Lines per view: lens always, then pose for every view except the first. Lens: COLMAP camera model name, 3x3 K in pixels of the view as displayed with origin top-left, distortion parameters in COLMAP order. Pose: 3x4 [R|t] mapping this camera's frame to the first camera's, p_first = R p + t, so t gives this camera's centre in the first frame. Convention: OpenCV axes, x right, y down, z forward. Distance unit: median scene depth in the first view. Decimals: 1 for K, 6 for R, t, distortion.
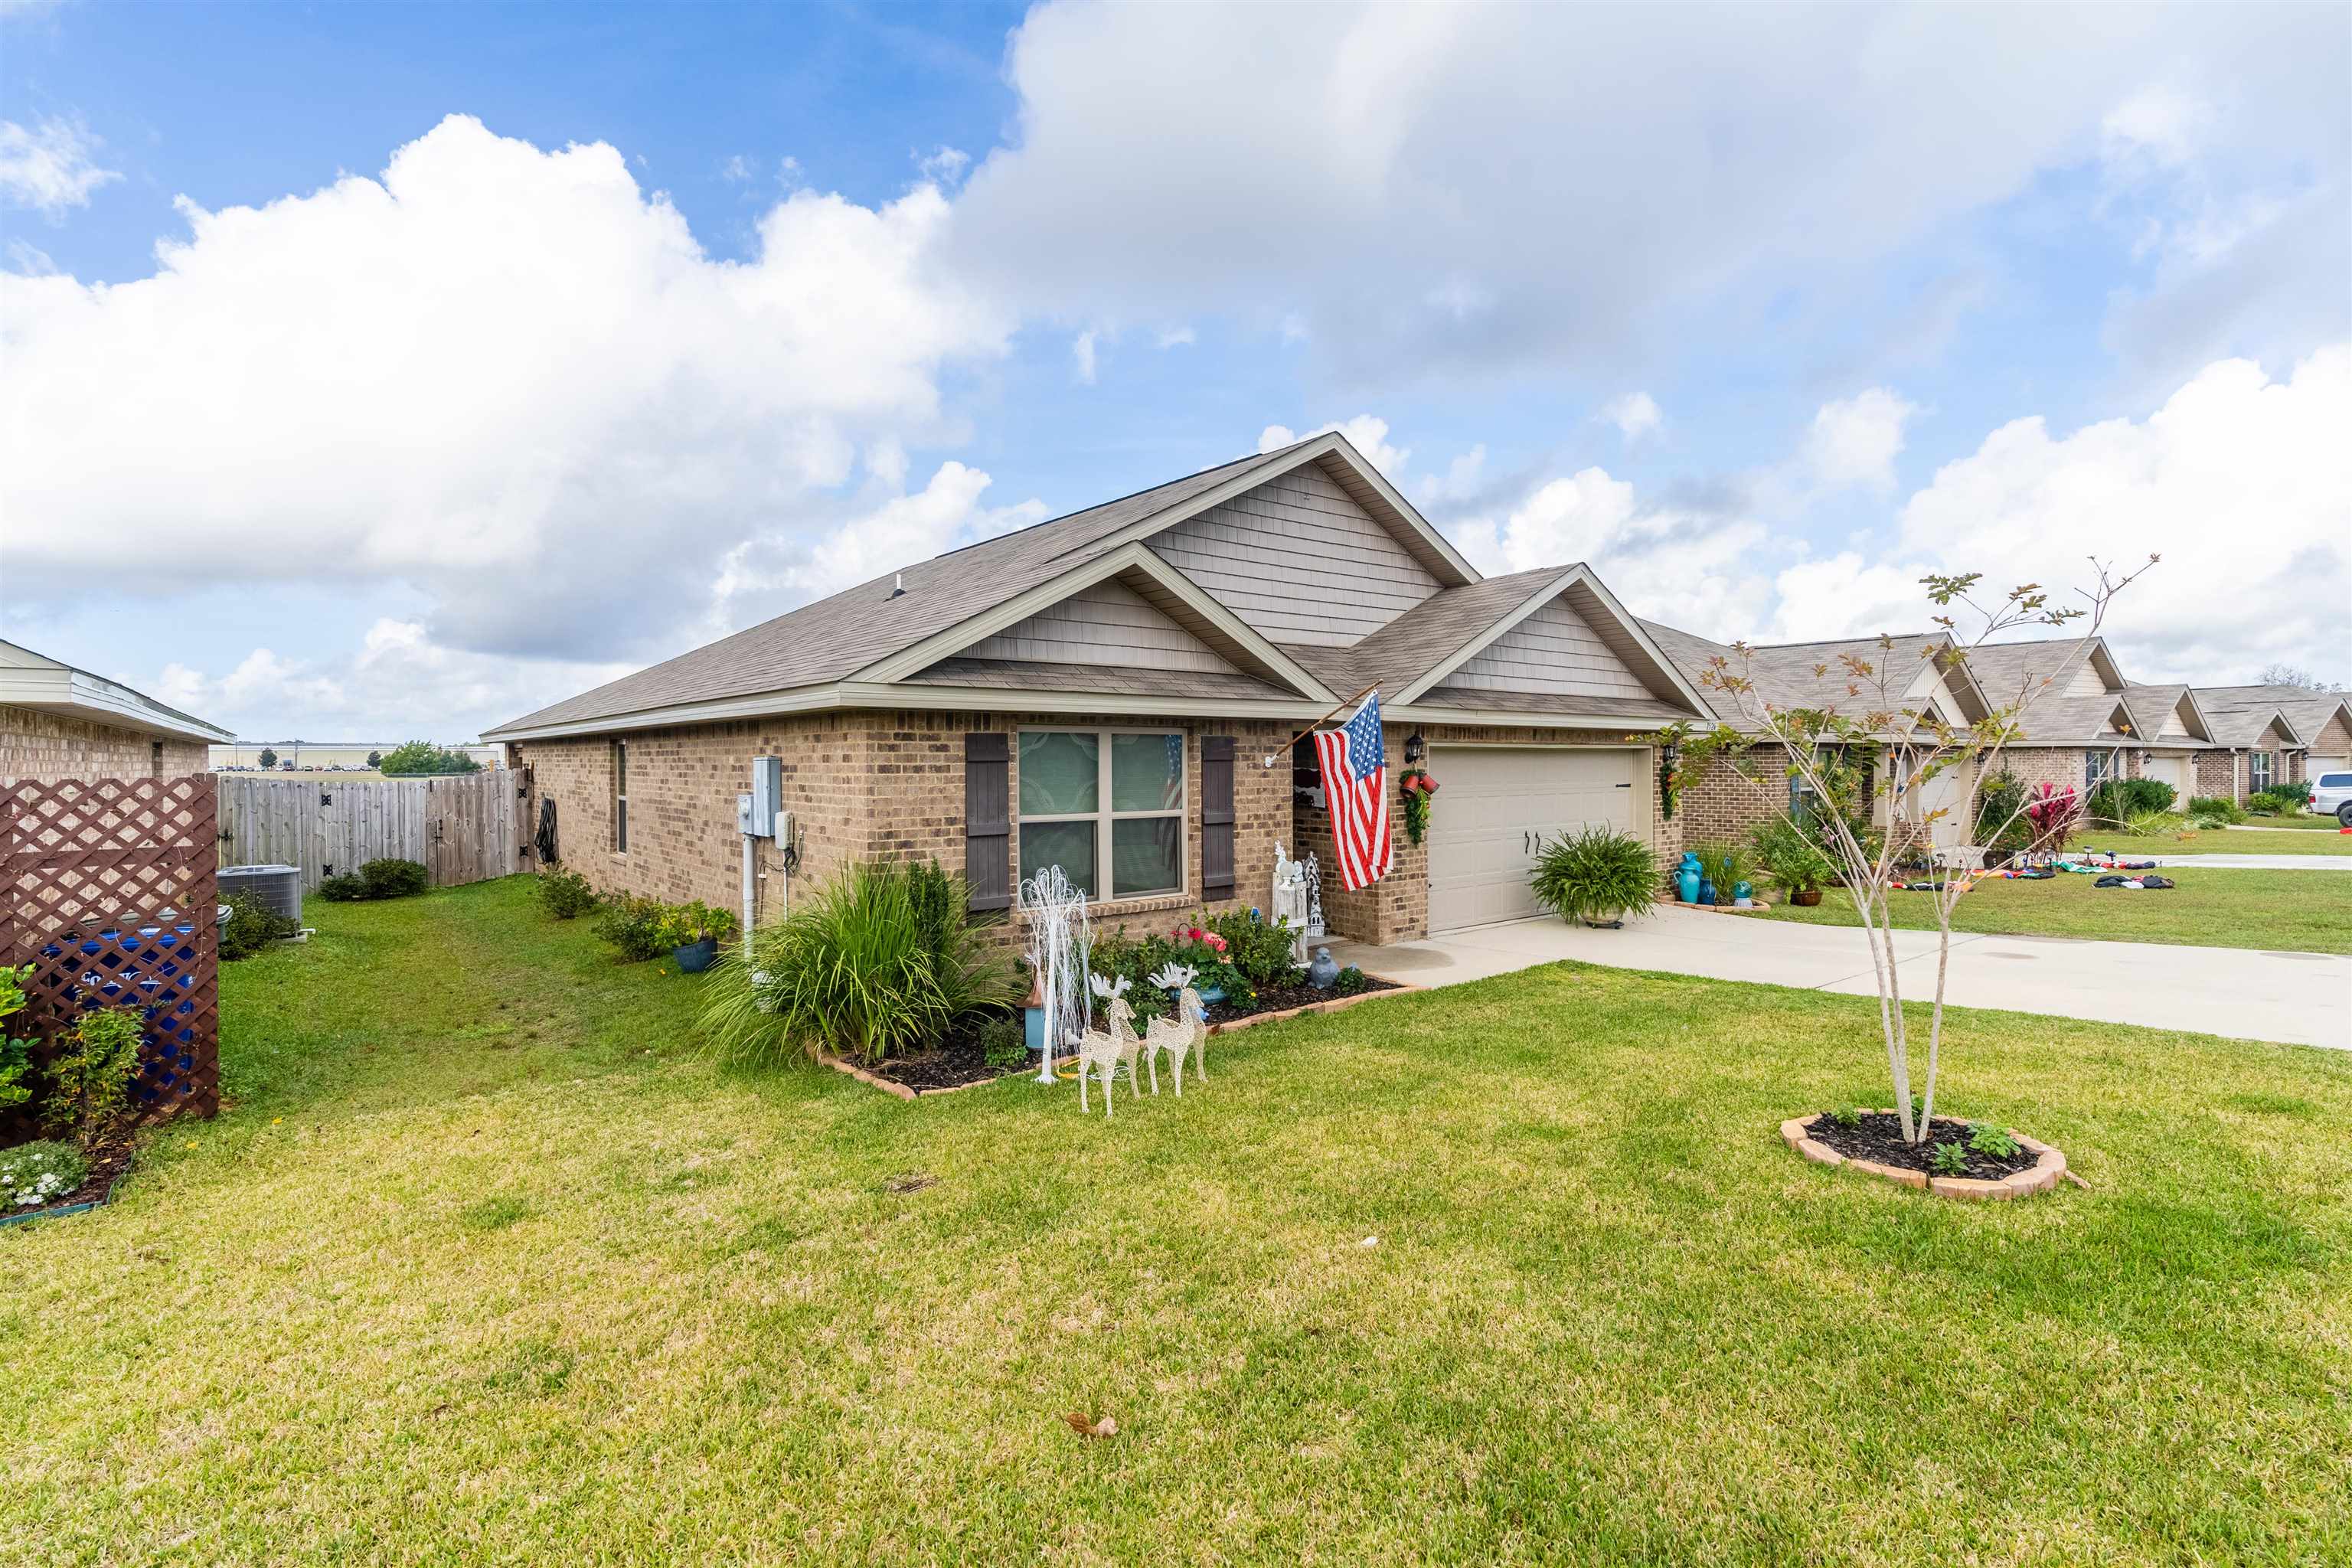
lens RADIAL K [[1115.8, 0, 1170.0], [0, 1115.8, 732.6], [0, 0, 1]] dist [-0.032217, -0.000080]
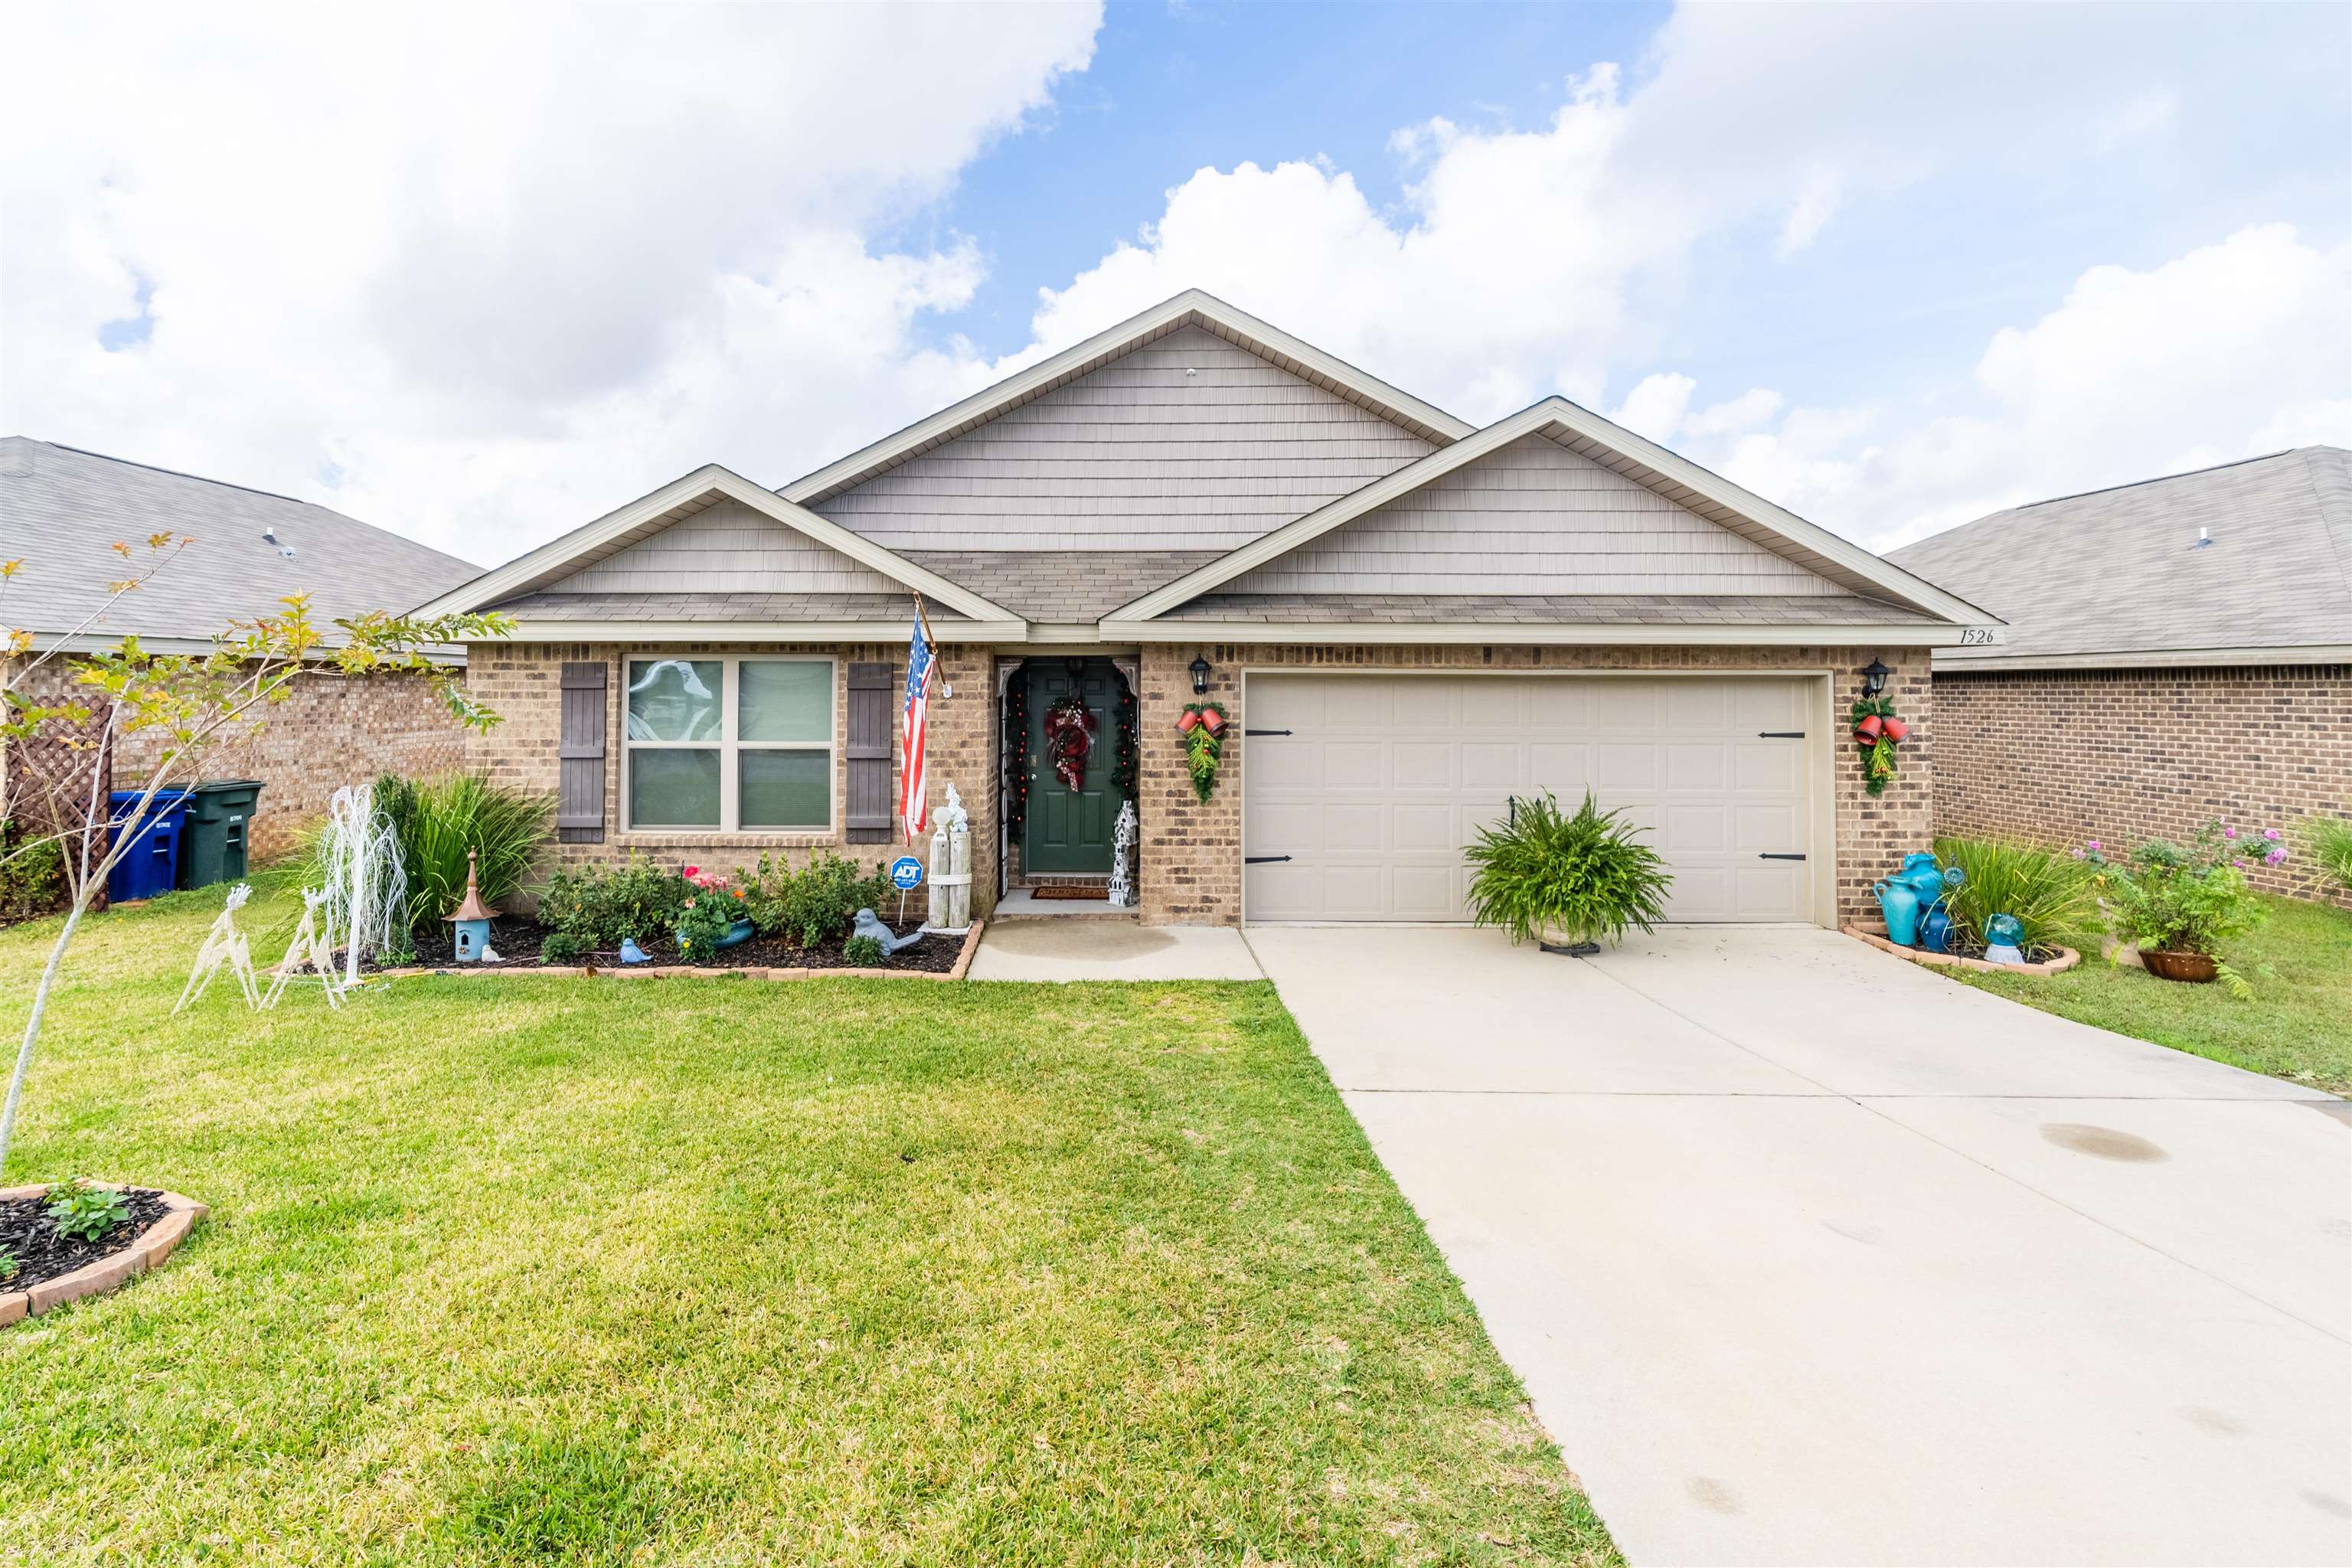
lens RADIAL K [[1092.8, 0, 1176.6], [0, 1092.8, 636.0], [0, 0, 1]] dist [-0.009809, 0.000145]
pose [[0.774276, -0.025574, -0.632332, 0.793173], [0.010545, 0.999566, -0.027515, 0.008456], [0.632761, 0.014637, 0.774209, 0.464111]]
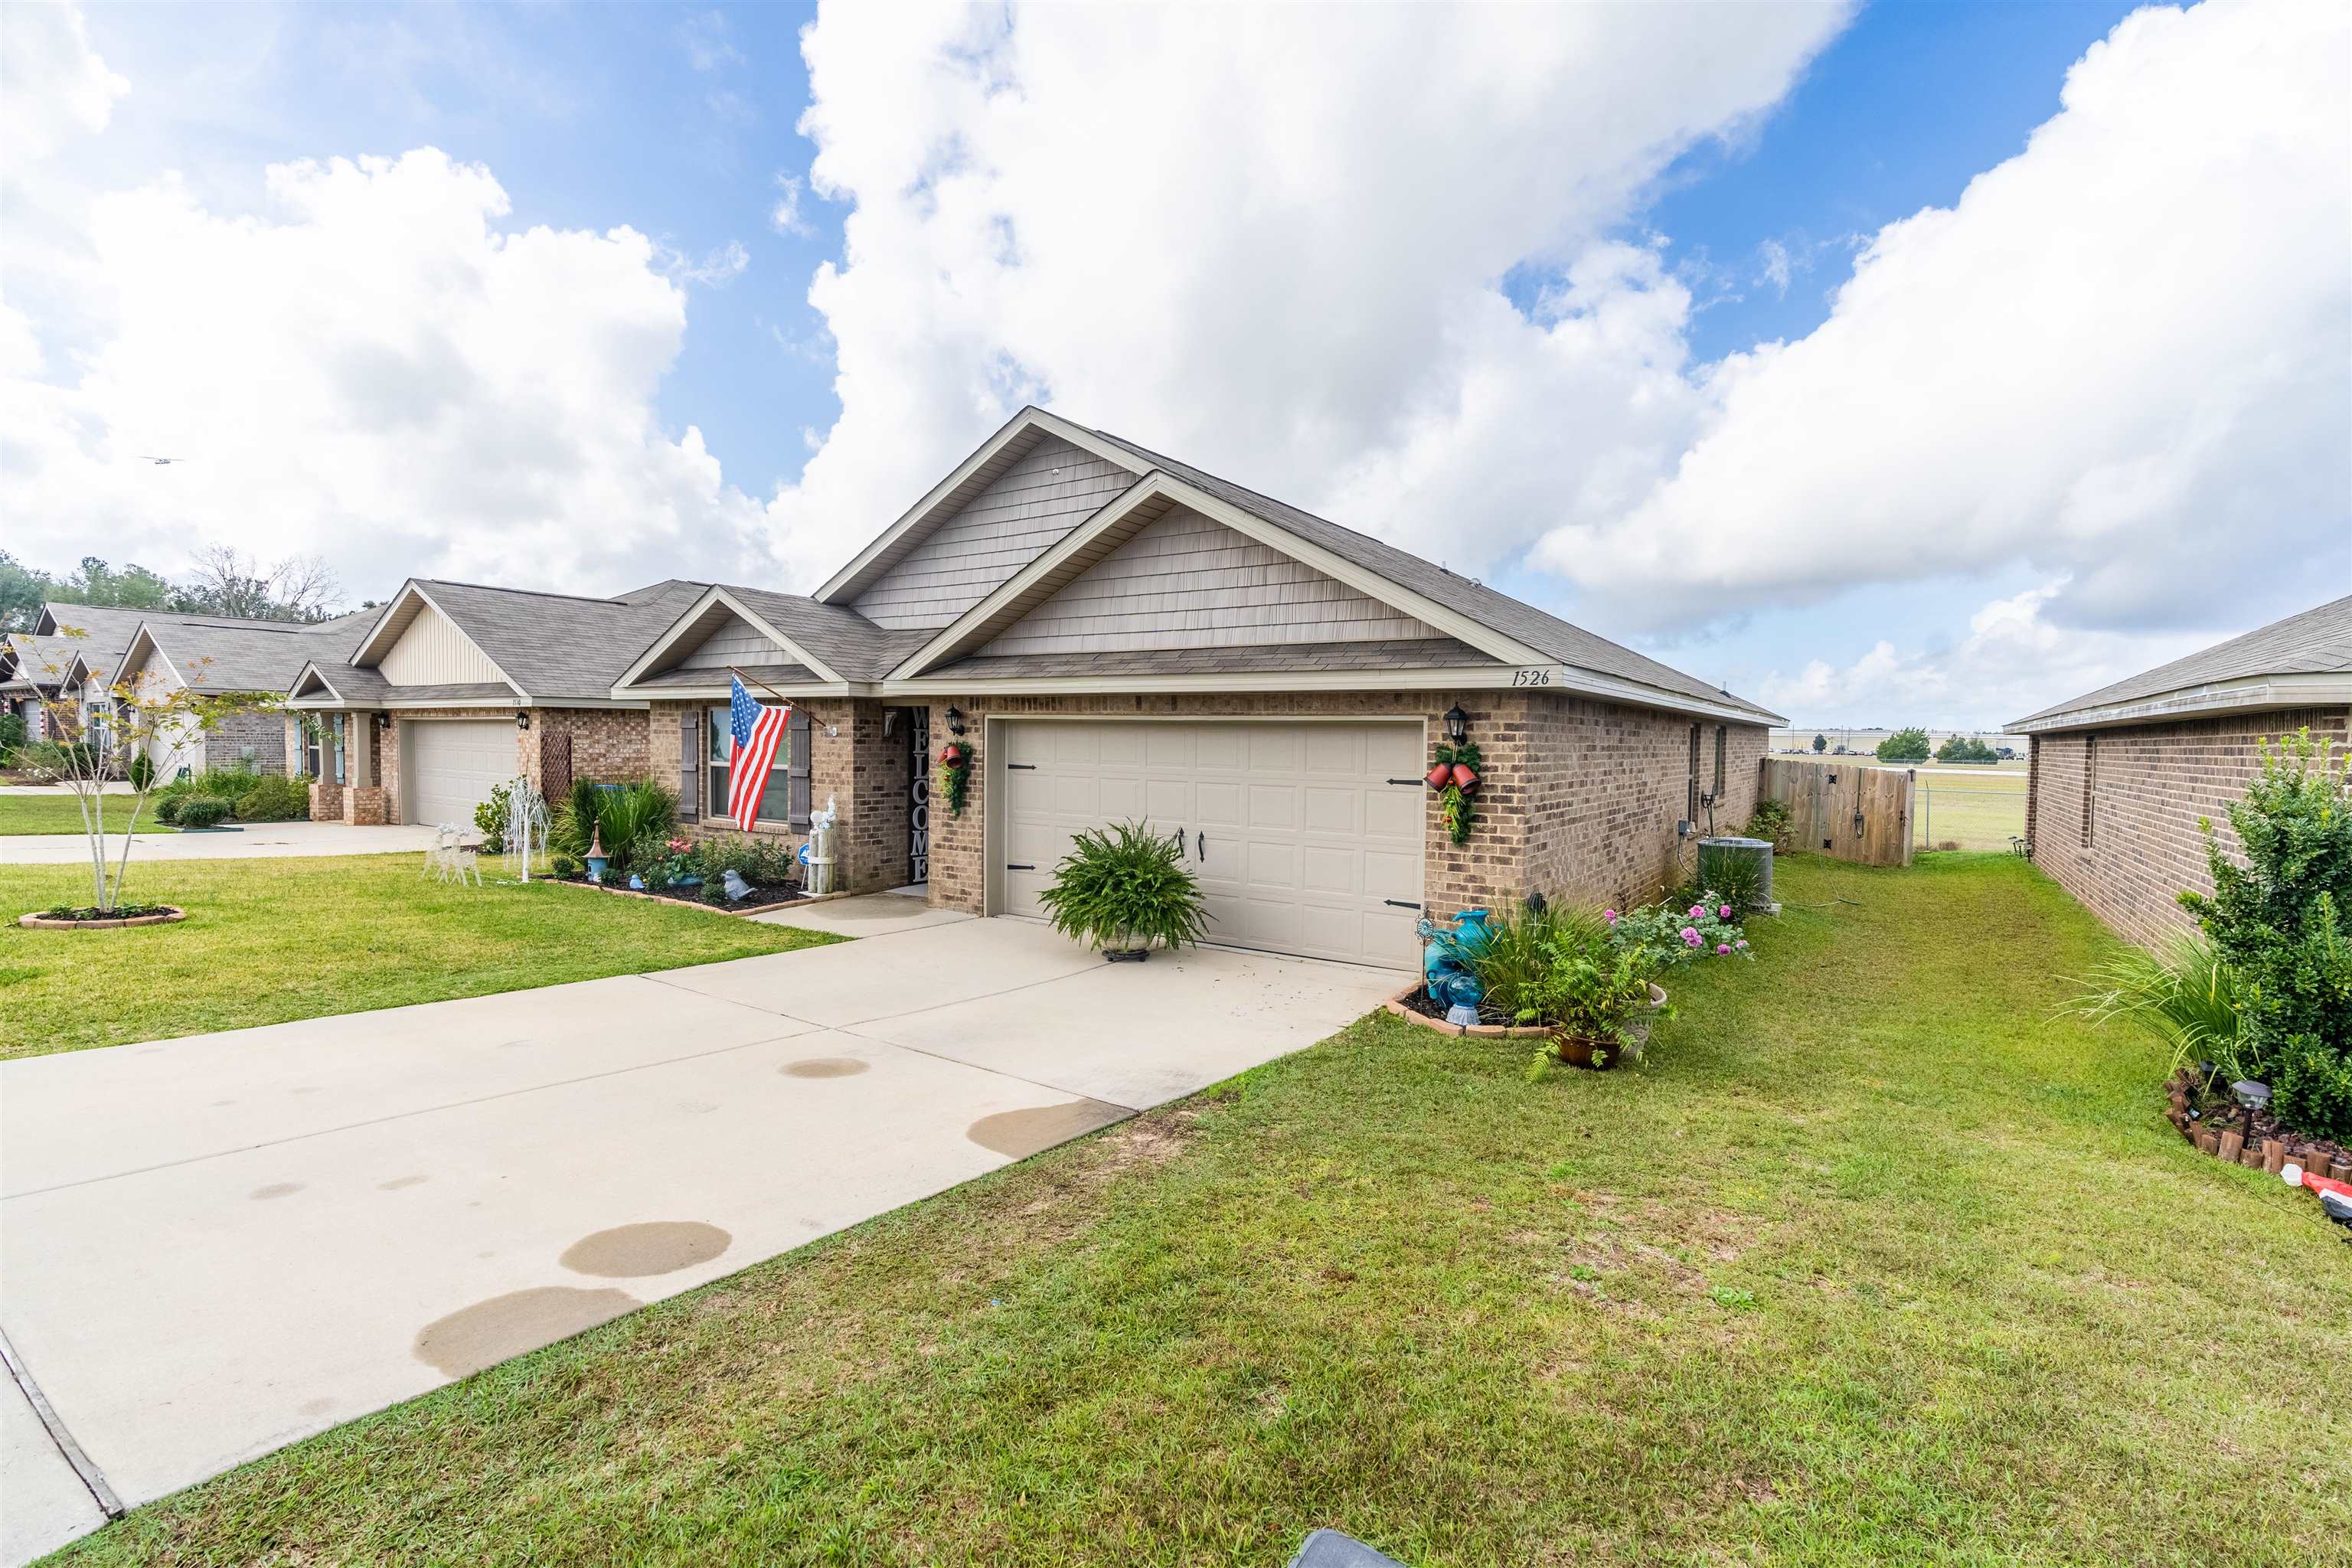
lens RADIAL K [[1111.1, 0, 1172.9], [0, 1111.1, 748.2], [0, 0, 1]] dist [0.000889, 0.000842]
pose [[0.272321, 0.016188, -0.962070, 1.430727], [0.008134, 0.999784, 0.019125, 0.024640], [0.962172, -0.013033, 0.272130, 1.056885]]
